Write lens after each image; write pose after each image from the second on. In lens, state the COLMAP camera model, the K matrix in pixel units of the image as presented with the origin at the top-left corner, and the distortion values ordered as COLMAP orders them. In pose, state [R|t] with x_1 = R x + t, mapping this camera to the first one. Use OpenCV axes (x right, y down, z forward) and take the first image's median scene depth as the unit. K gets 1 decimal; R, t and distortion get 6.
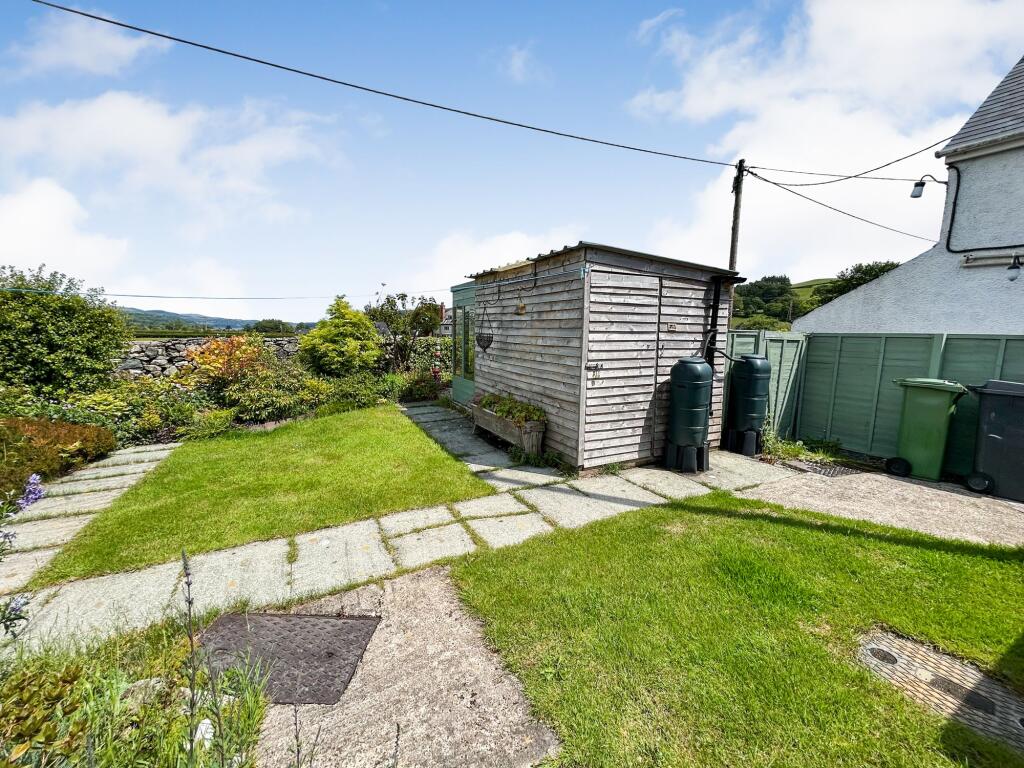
lens RADIAL K [[411.6, 0, 512.0], [0, 411.6, 384.0], [0, 0, 1]] dist [-0.001616, -0.000161]
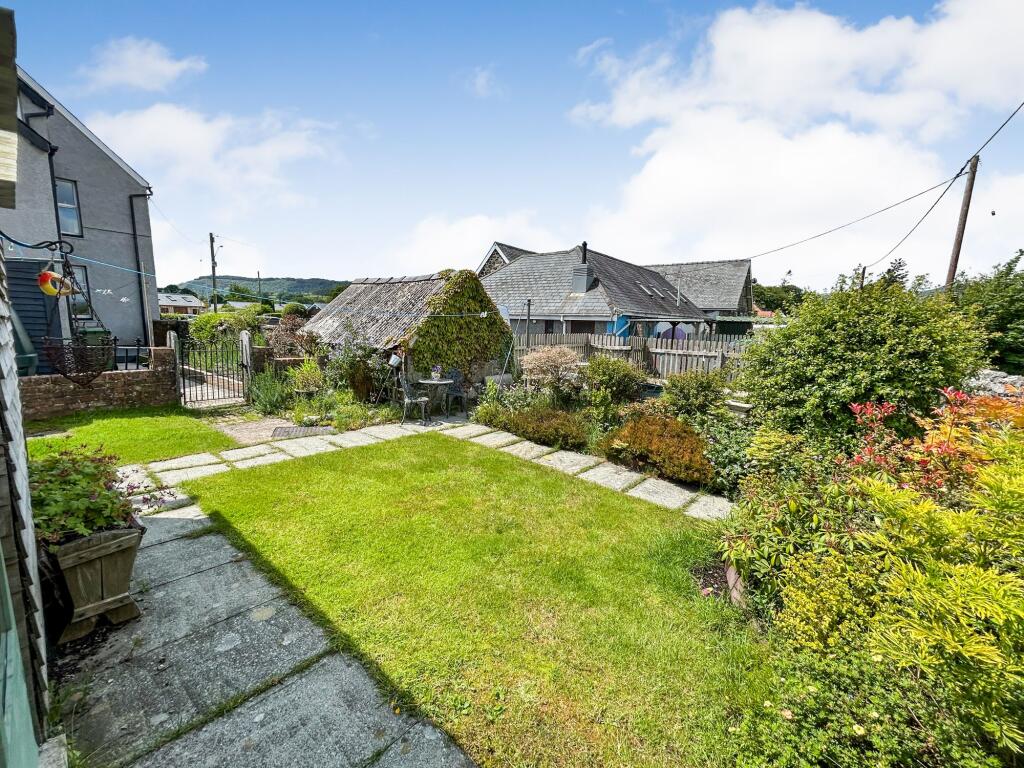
lens RADIAL K [[411.6, 0, 512.0], [0, 411.6, 384.0], [0, 0, 1]] dist [-0.001616, -0.000161]
pose [[-0.919134, 0.017216, -0.393568, -0.417400], [-0.091471, 0.962414, 0.255719, -0.328673], [0.383177, 0.271040, -0.883013, 2.250957]]
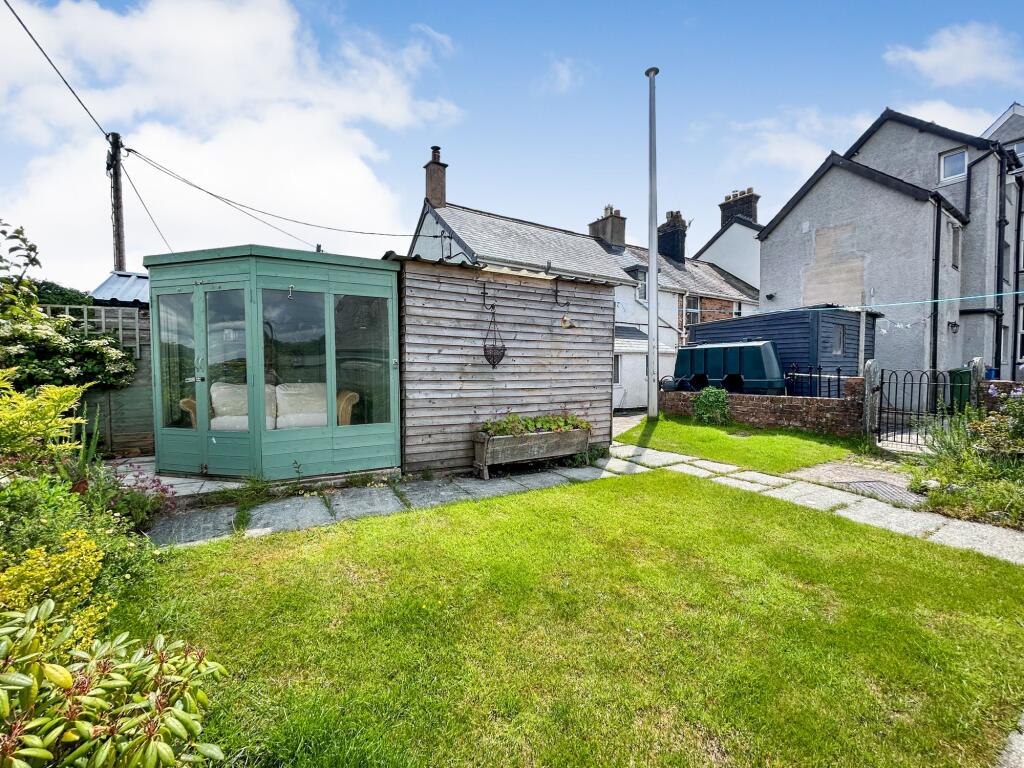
lens RADIAL K [[431.8, 0, 512.0], [0, 431.8, 384.0], [0, 0, 1]] dist [0.000159, 0.000301]
pose [[-0.066383, -0.052302, 0.996423, -1.383130], [0.125045, 0.990316, 0.060312, -0.143090], [-0.989928, 0.128602, -0.059200, 1.572950]]
